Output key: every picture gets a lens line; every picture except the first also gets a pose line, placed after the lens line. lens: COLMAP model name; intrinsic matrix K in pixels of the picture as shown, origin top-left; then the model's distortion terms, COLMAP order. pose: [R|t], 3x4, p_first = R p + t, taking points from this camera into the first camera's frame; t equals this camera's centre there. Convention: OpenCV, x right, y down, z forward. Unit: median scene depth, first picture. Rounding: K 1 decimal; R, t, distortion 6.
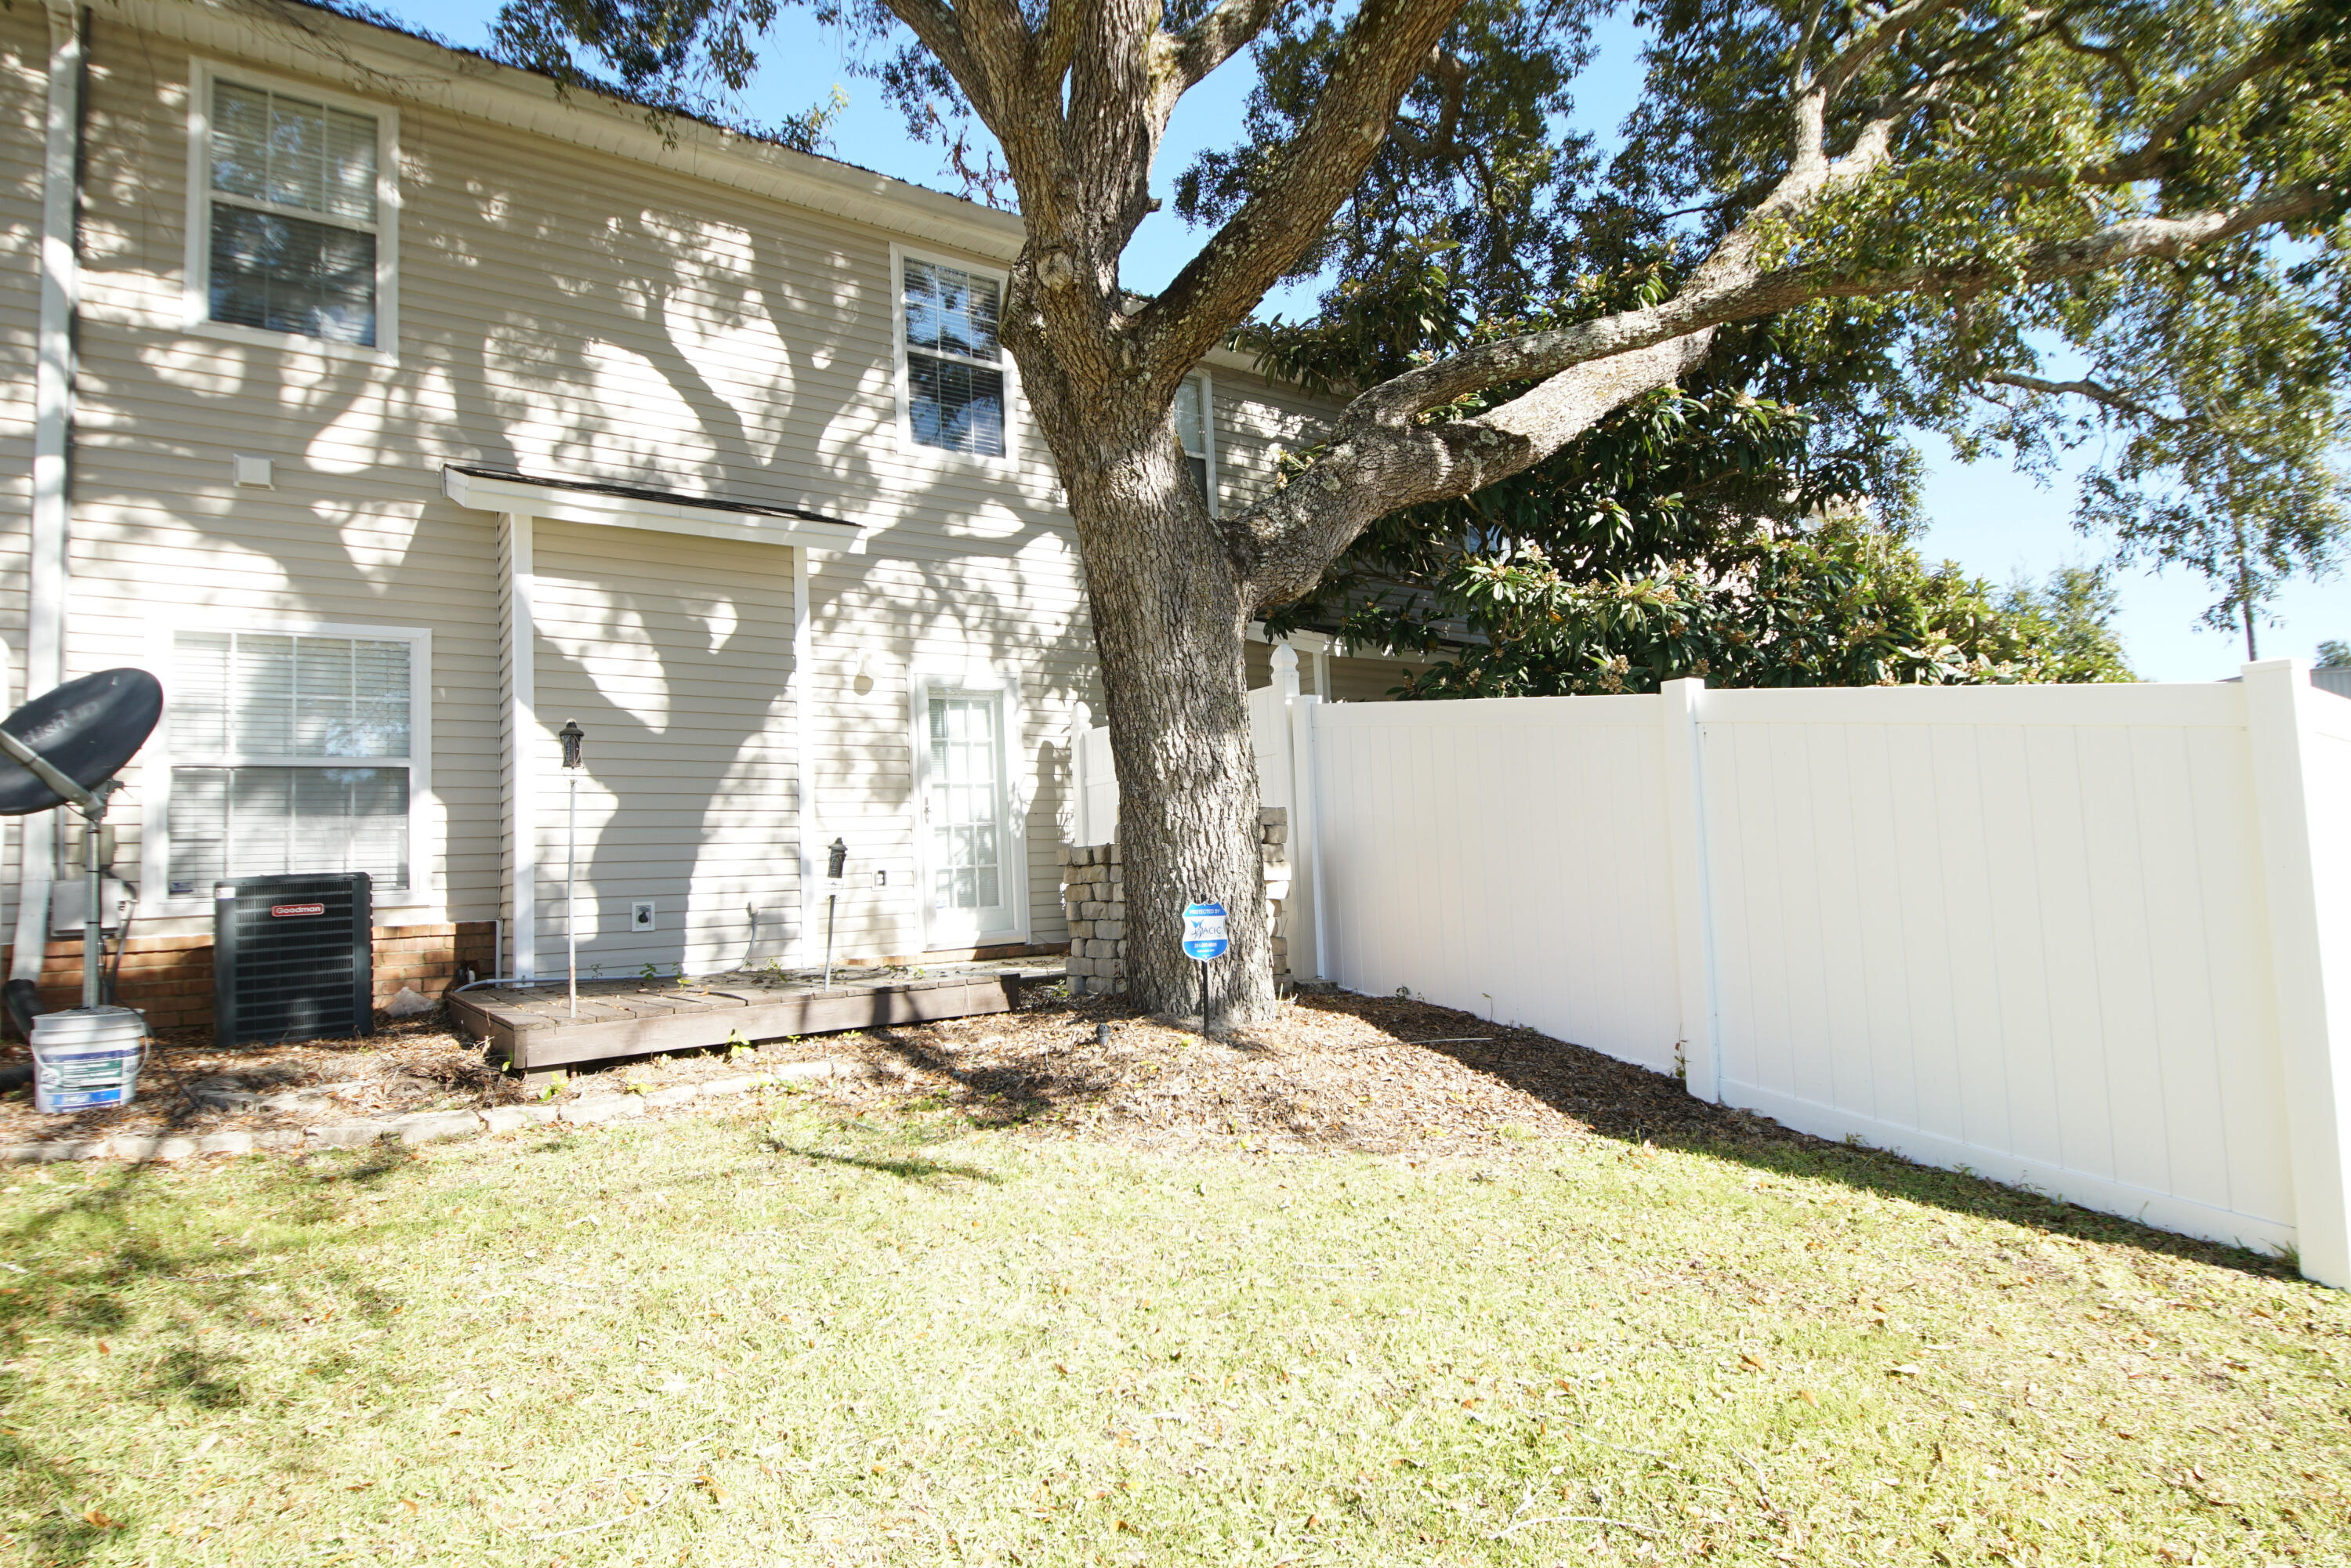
lens RADIAL K [[1258.6, 0, 1155.3], [0, 1258.6, 772.3], [0, 0, 1]] dist [0.041002, -0.042459]
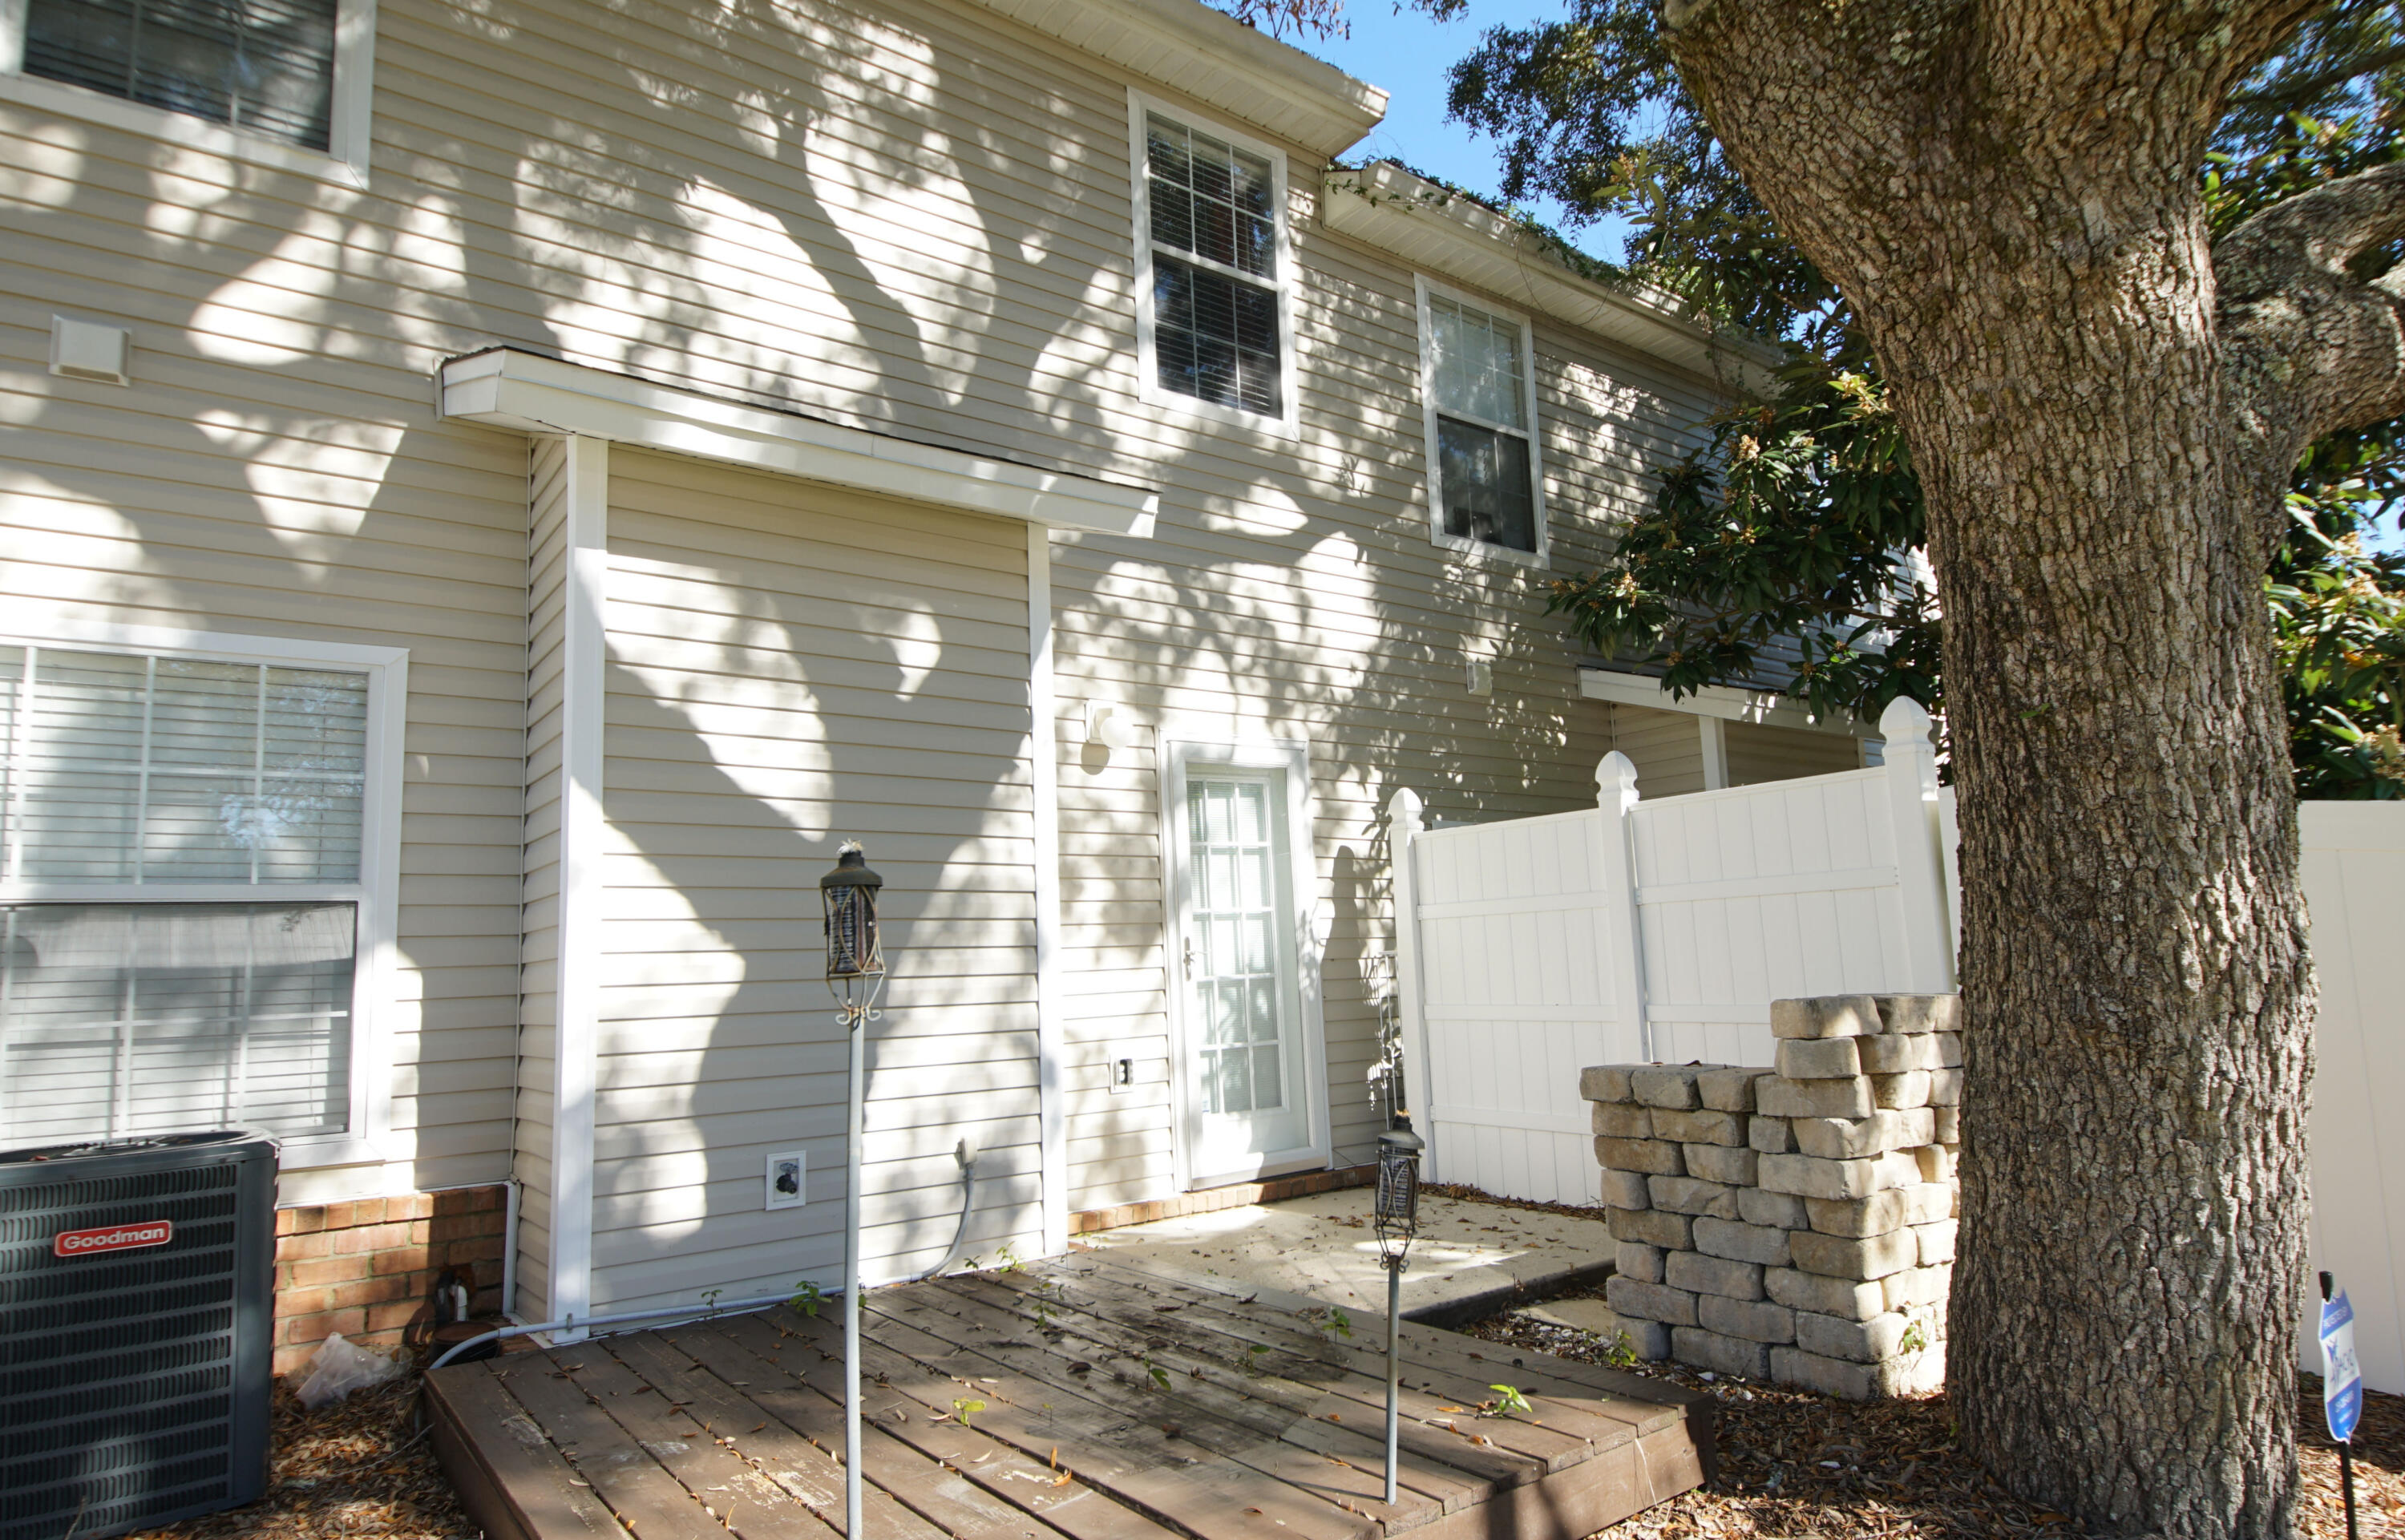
lens RADIAL K [[1355.8, 0, 1198.5], [0, 1355.8, 780.1], [0, 0, 1]] dist [0.028474, -0.029023]
pose [[0.999099, 0.011051, 0.040987, -0.216151], [-0.008793, 0.998454, -0.054882, -0.022795], [-0.041530, 0.054472, 0.997651, 0.343031]]
